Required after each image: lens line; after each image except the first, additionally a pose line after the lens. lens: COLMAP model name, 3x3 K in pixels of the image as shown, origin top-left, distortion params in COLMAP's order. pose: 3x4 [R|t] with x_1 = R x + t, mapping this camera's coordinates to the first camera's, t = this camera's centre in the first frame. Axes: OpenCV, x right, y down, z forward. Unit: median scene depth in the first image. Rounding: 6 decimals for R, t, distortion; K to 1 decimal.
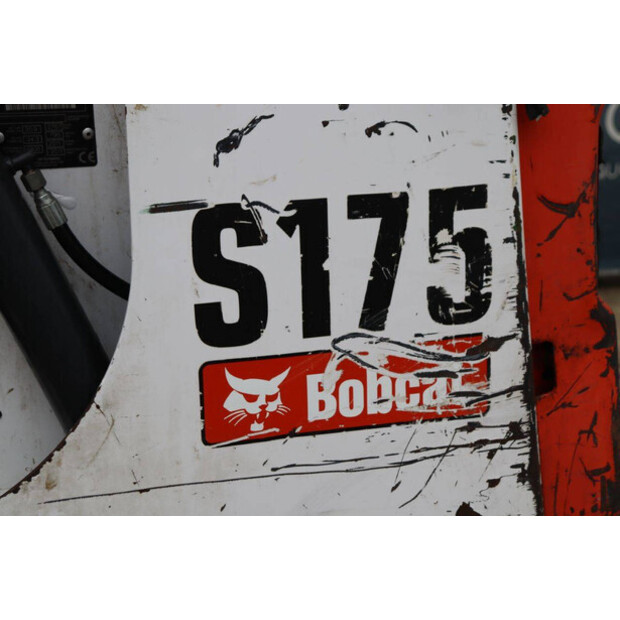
lens RADIAL K [[1443.0, 0, 312.4], [0, 1443.0, 312.1], [0, 0, 1]] dist [0.295759, 0.000000]
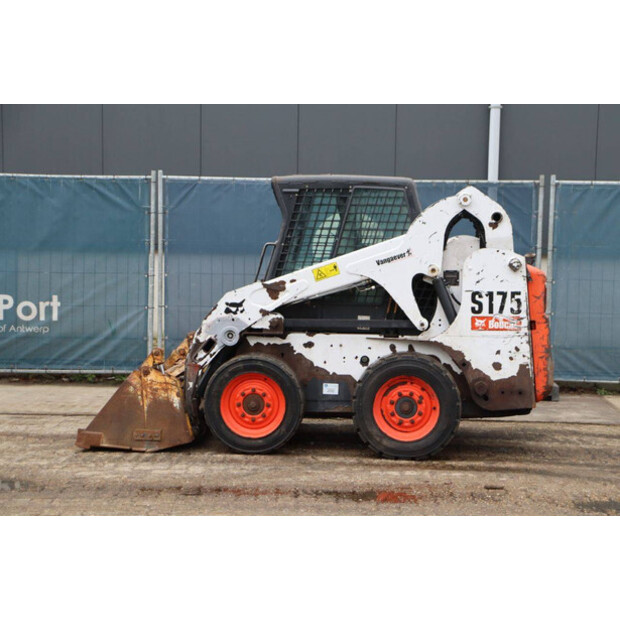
lens RADIAL K [[1349.5, 0, 308.0], [0, 1349.5, 316.6], [0, 0, 1]] dist [0.253790, 0.000000]
pose [[0.940877, 0.048333, -0.335284, 1.208769], [-0.110976, 0.979127, -0.170276, 1.099687], [0.320055, 0.197417, 0.926602, -4.611619]]
